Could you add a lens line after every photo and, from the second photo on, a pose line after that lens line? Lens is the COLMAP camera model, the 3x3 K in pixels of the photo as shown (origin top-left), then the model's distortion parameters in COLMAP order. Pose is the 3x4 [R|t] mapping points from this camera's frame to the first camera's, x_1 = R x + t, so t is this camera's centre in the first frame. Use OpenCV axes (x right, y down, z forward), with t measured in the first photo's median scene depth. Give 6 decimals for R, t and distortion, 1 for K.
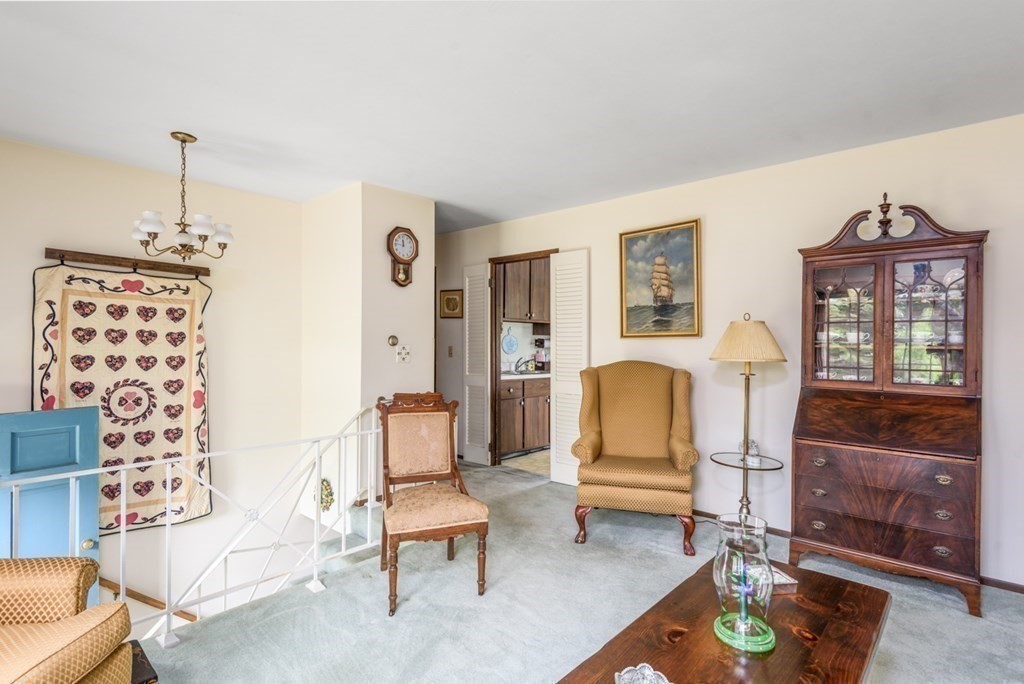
lens RADIAL K [[502.8, 0, 531.2], [0, 502.8, 340.2], [0, 0, 1]] dist [0.019690, -0.015652]
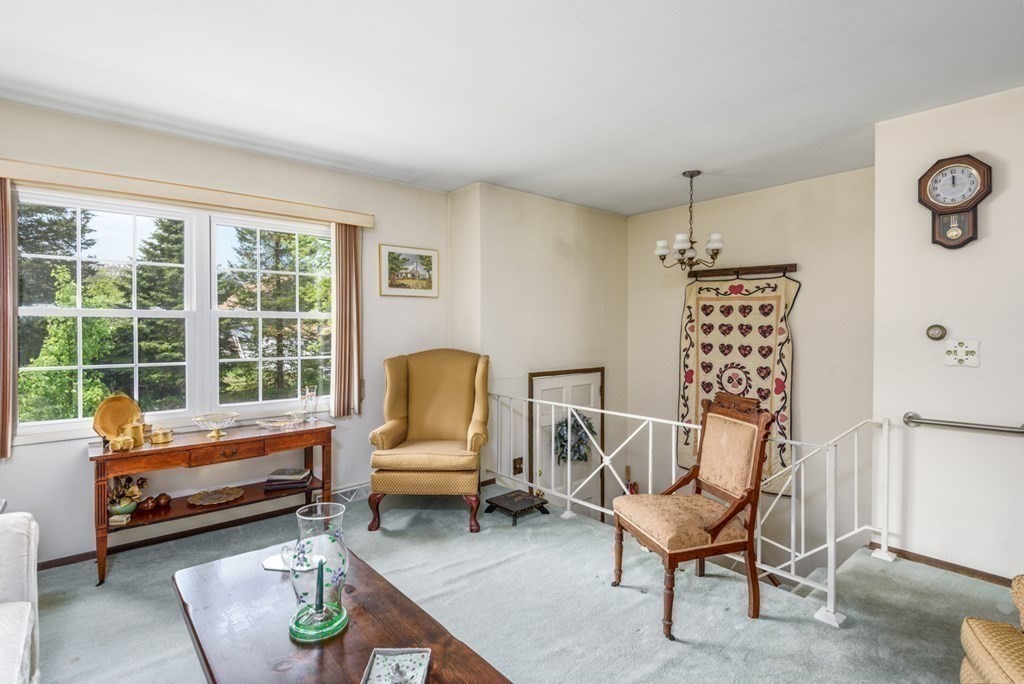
lens RADIAL K [[502.8, 0, 502.8], [0, 502.8, 334.9], [0, 0, 1]] dist [0.019690, -0.015652]
pose [[-0.150487, 0.004138, -0.988603, 0.543186], [0.000138, 0.999991, 0.004165, 0.001300], [0.988612, 0.000490, -0.150487, 0.609118]]
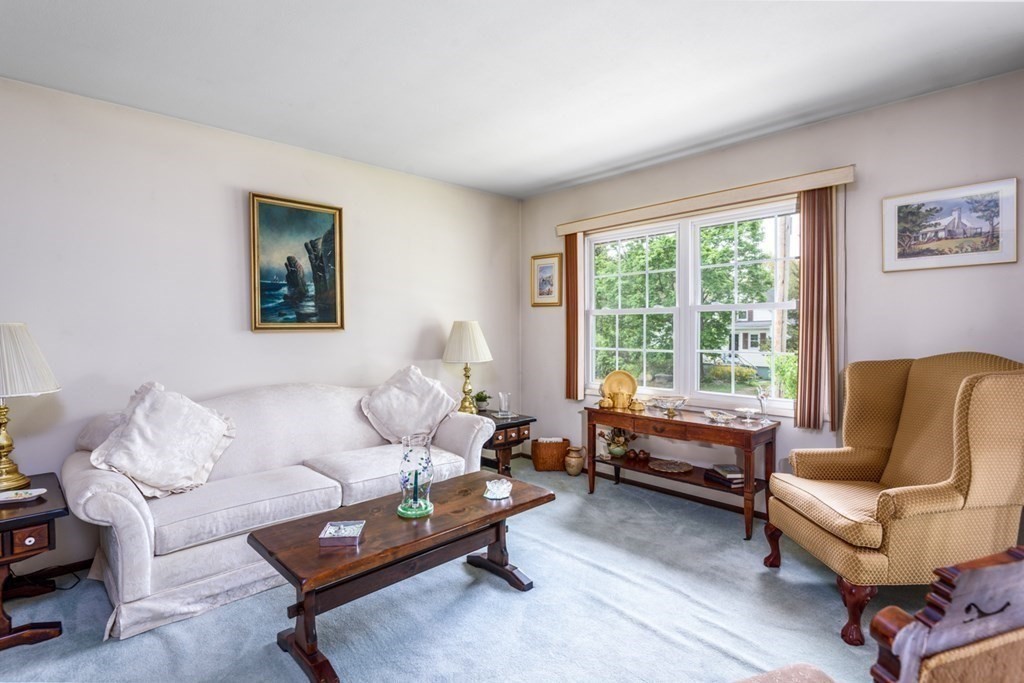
lens RADIAL K [[502.8, 0, 508.8], [0, 502.8, 344.8], [0, 0, 1]] dist [0.019690, -0.015652]
pose [[-0.994911, -0.007253, 0.100492, -0.018622], [-0.003818, 0.999403, 0.034326, 0.006588], [-0.100681, 0.033768, -0.994346, 1.016963]]
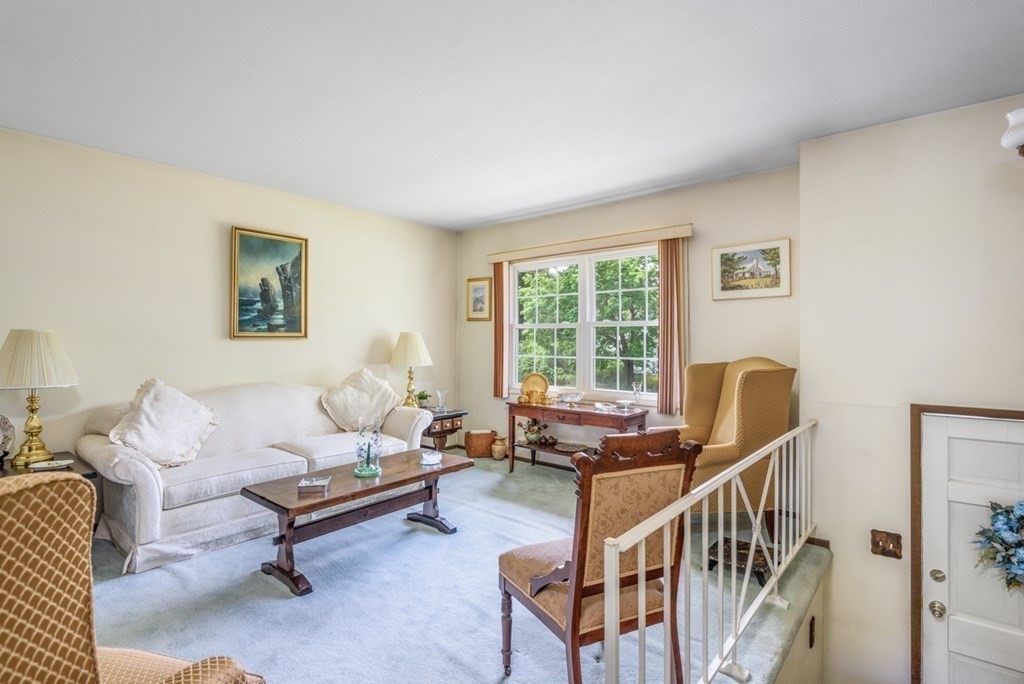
lens RADIAL K [[502.8, 0, 512.2], [0, 502.8, 333.8], [0, 0, 1]] dist [0.019690, -0.015652]
pose [[-0.999919, -0.011805, -0.004860, -0.076792], [-0.011746, 0.999859, -0.012011, 0.009781], [0.005001, -0.011953, -0.999916, 1.262770]]
